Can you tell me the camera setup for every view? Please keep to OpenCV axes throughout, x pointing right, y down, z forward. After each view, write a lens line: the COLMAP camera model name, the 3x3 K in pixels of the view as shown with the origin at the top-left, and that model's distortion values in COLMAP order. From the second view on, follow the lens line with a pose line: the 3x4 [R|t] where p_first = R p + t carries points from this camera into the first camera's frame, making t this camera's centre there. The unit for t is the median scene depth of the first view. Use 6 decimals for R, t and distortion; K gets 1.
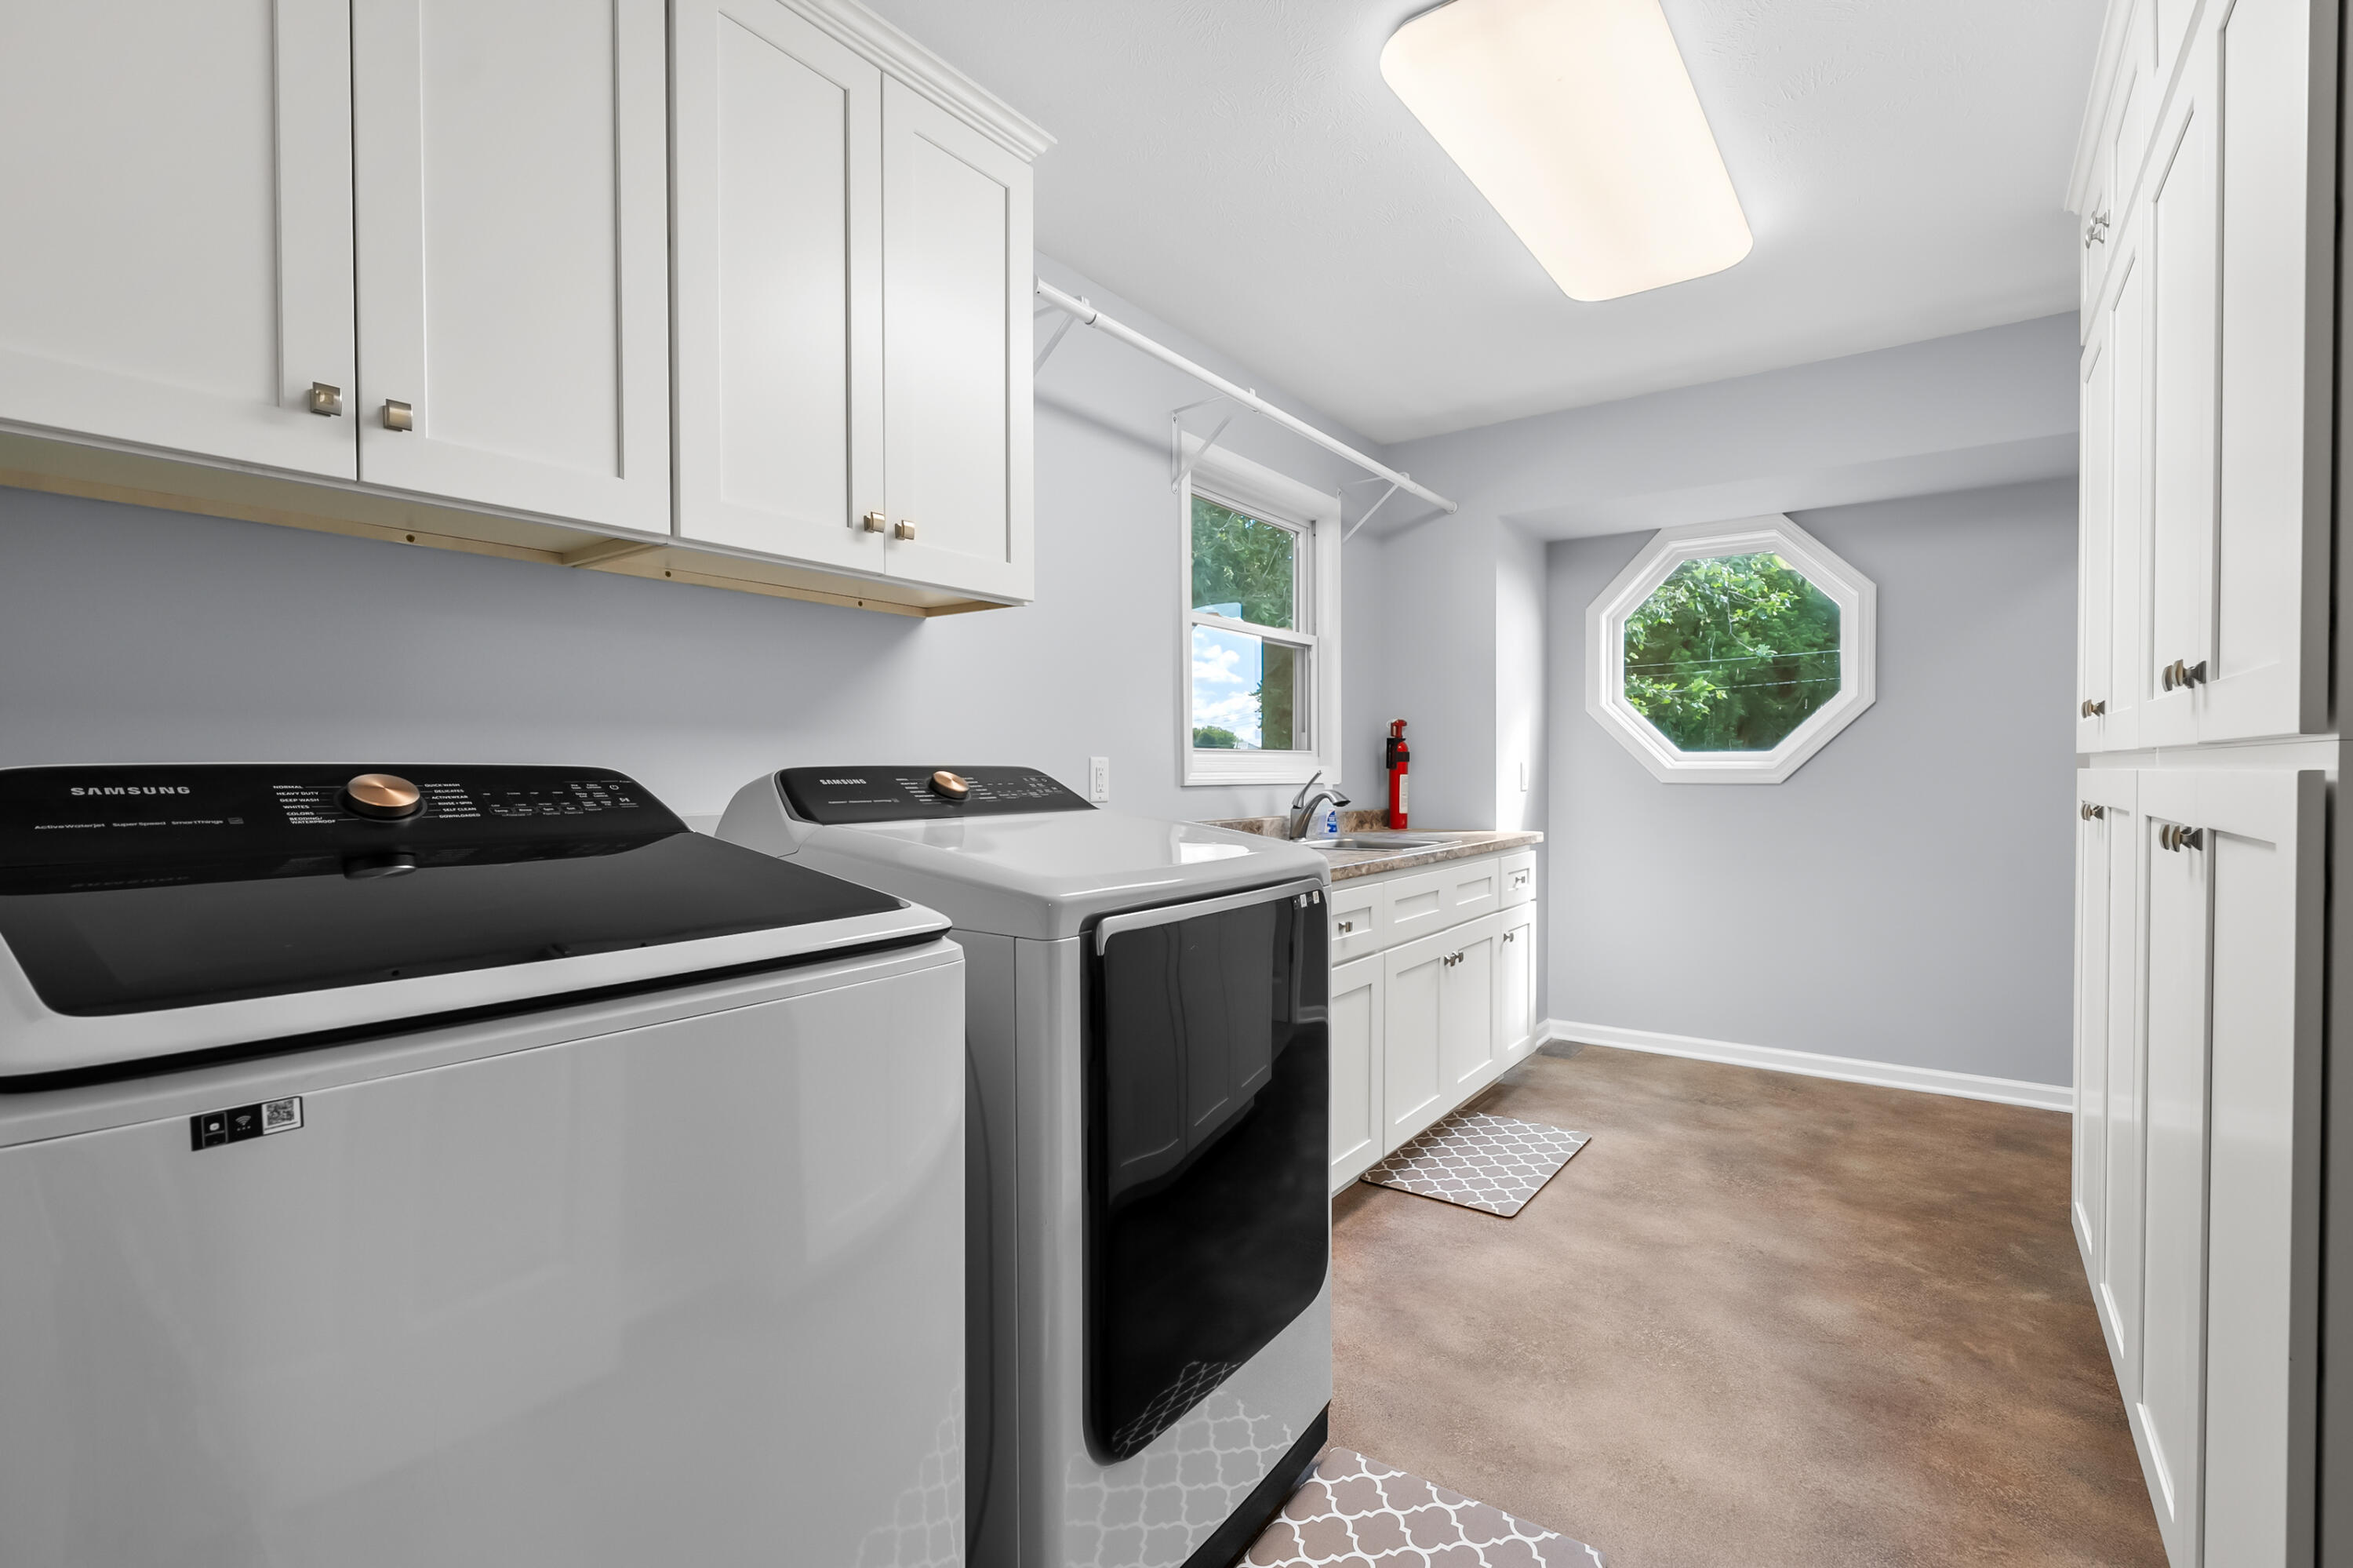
lens RADIAL K [[1059.8, 0, 1175.3], [0, 1059.8, 780.4], [0, 0, 1]] dist [-0.004270, 0.000351]
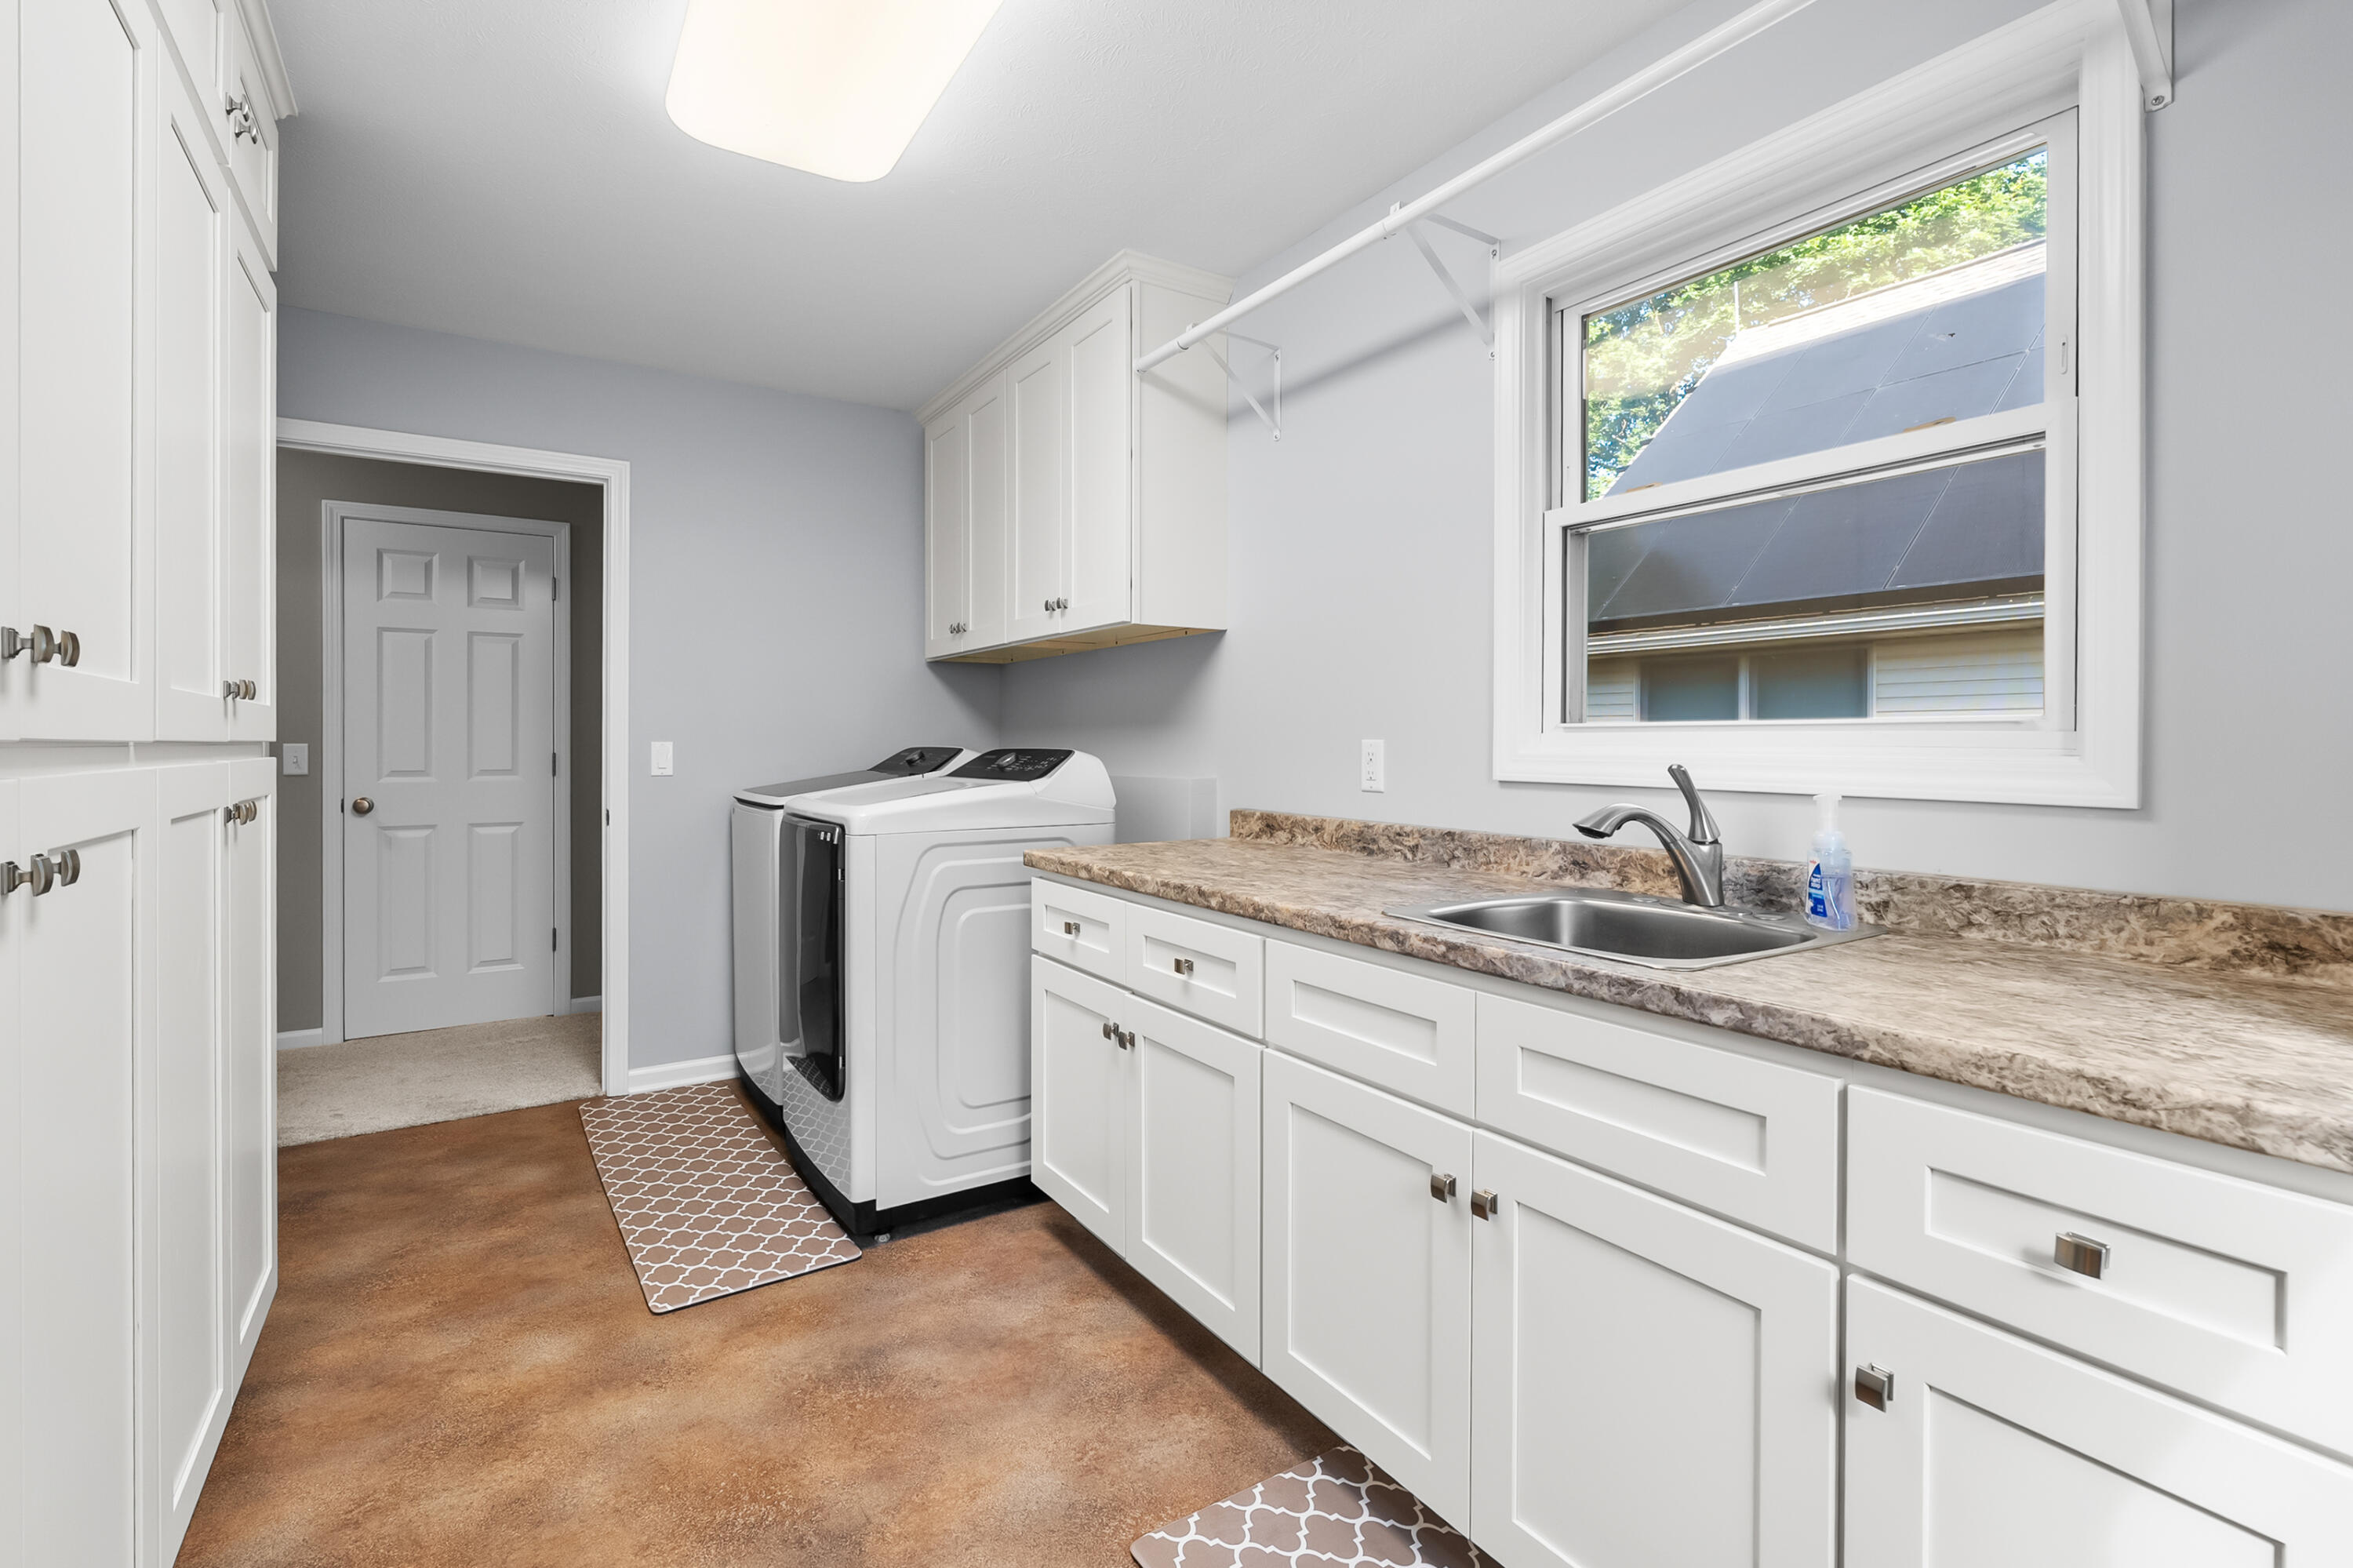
lens RADIAL K [[1059.8, 0, 1157.2], [0, 1059.8, 743.1], [0, 0, 1]] dist [-0.004270, 0.000351]
pose [[-0.365973, 0.003651, -0.930618, 1.074187], [-0.012577, 0.999882, 0.008868, -0.033171], [0.930540, 0.014950, -0.365884, 1.554295]]
